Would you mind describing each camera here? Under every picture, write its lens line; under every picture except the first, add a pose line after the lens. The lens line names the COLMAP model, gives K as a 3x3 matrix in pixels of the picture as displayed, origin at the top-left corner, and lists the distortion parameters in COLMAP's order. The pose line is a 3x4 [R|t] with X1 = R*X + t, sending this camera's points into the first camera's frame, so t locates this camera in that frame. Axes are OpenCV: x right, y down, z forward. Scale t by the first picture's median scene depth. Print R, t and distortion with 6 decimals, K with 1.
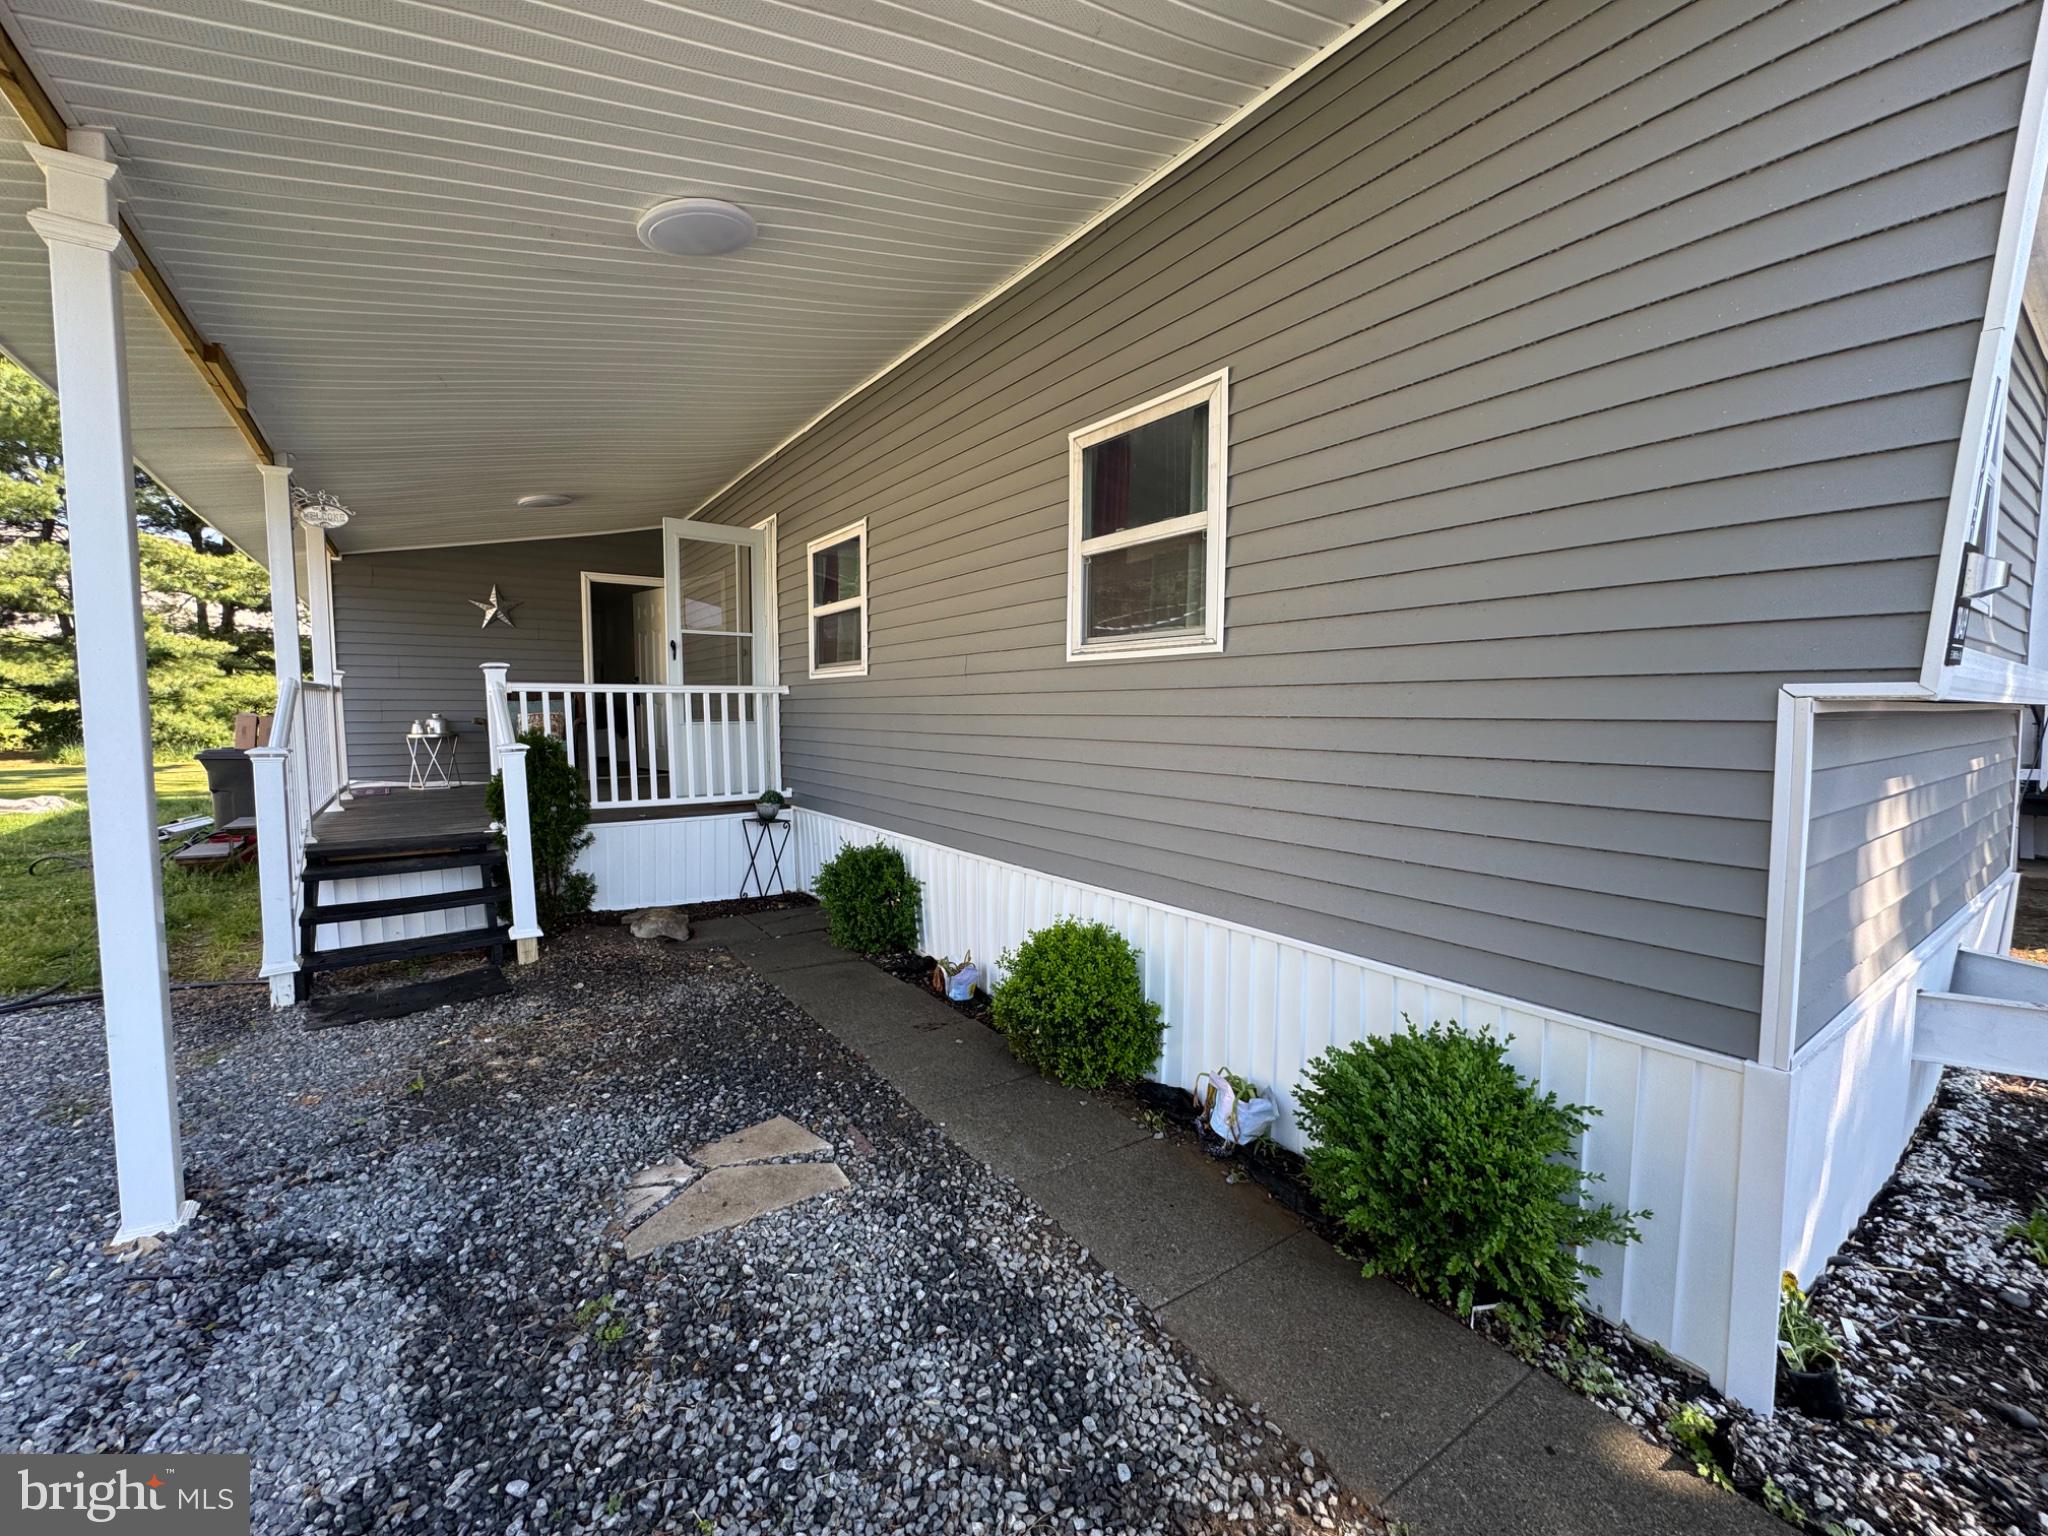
lens RADIAL K [[831.8, 0, 1019.7], [0, 831.8, 768.5], [0, 0, 1]] dist [-0.001976, 0.000313]
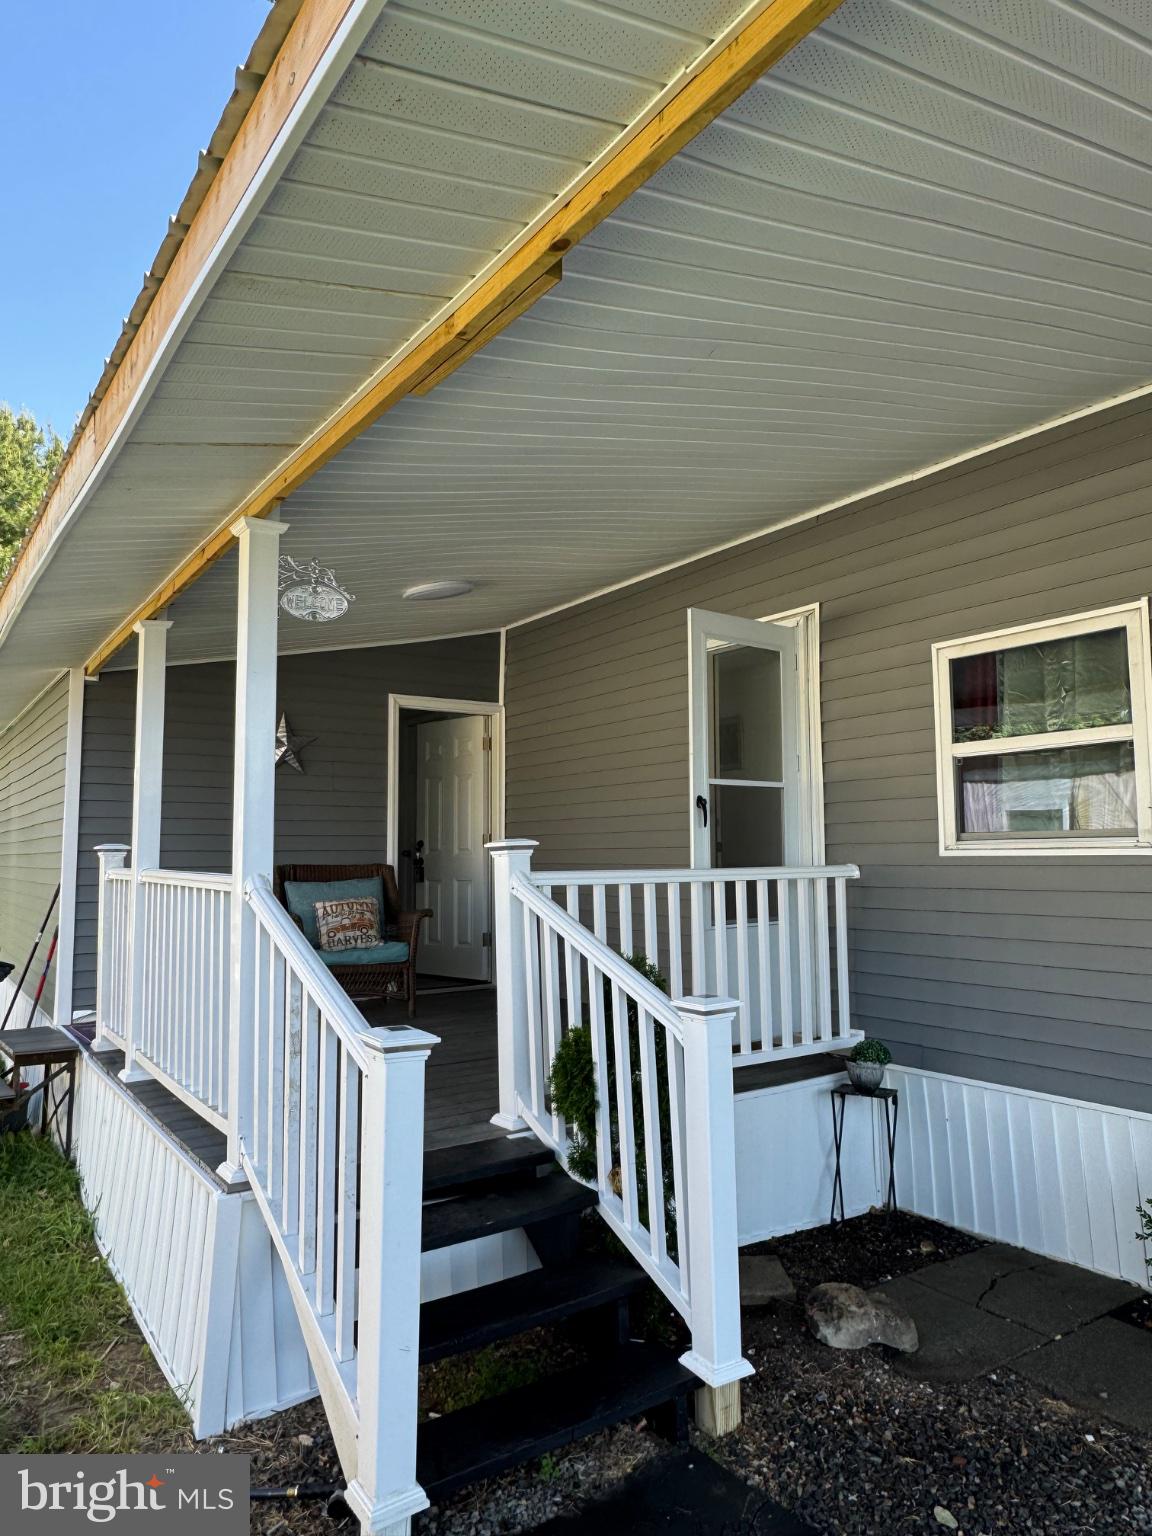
lens RADIAL K [[1010.2, 0, 576.0], [0, 1010.2, 768.0], [0, 0, 1]] dist [-0.005351, -0.001826]
pose [[0.999902, -0.010805, -0.008950, -1.056685], [0.009234, 0.987062, -0.160075, -0.111441], [0.010564, 0.159977, 0.987064, 0.504107]]
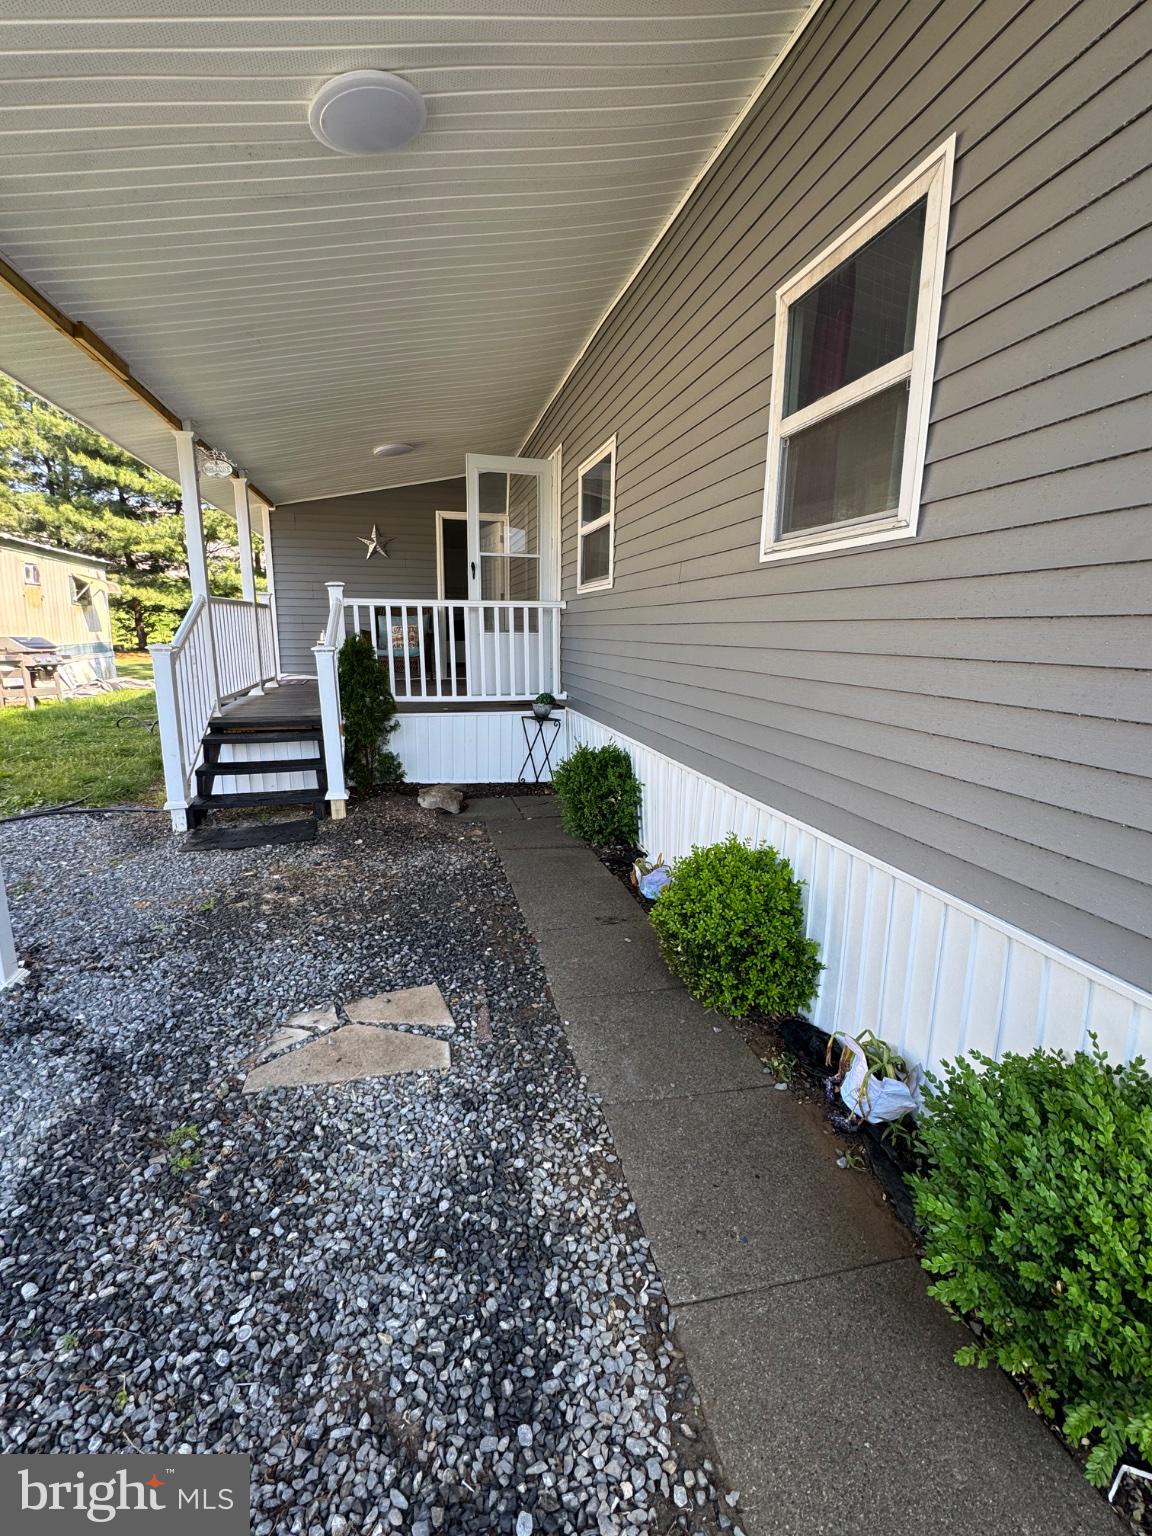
lens RADIAL K [[684.9, 0, 578.2], [0, 684.9, 763.8], [0, 0, 1]] dist [-0.002112, -0.000501]
pose [[0.931036, 0.078968, -0.356282, 0.193794], [-0.035694, 0.991331, 0.126448, 0.004104], [0.363179, -0.105010, 0.925783, 0.254222]]
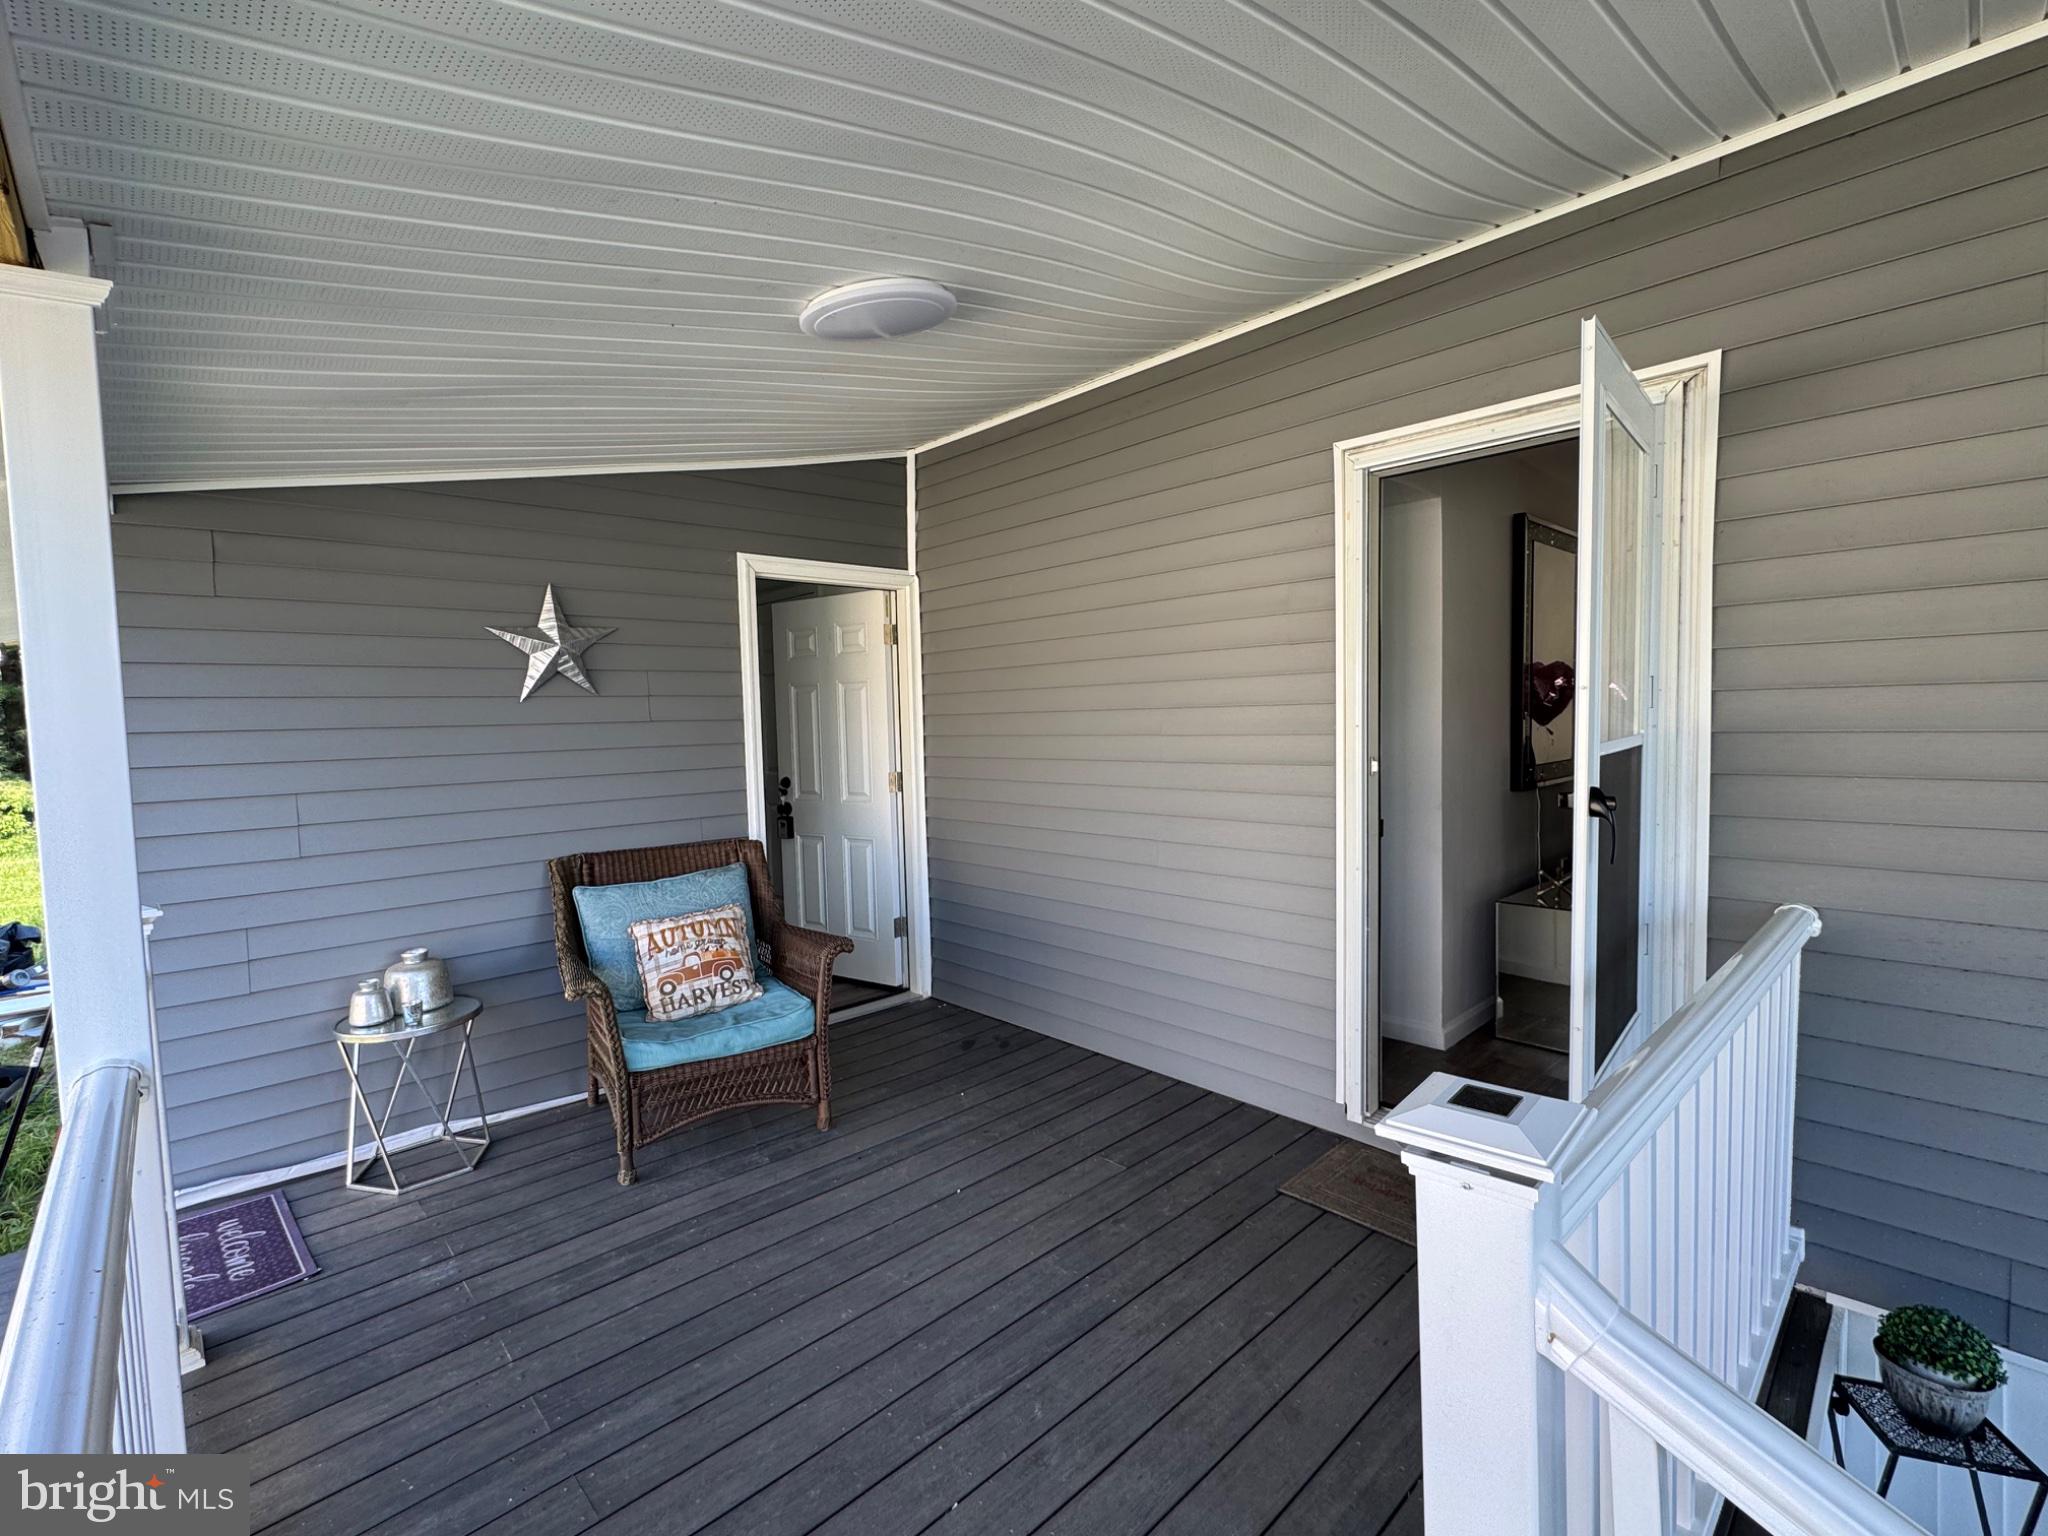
lens RADIAL K [[913.2, 0, 1012.5], [0, 913.2, 773.2], [0, 0, 1]] dist [-0.002112, -0.000501]
pose [[0.988910, -0.037451, 0.143717, -1.340699], [0.039556, 0.999147, -0.011820, -0.337436], [-0.143152, 0.017374, 0.989548, 1.539183]]
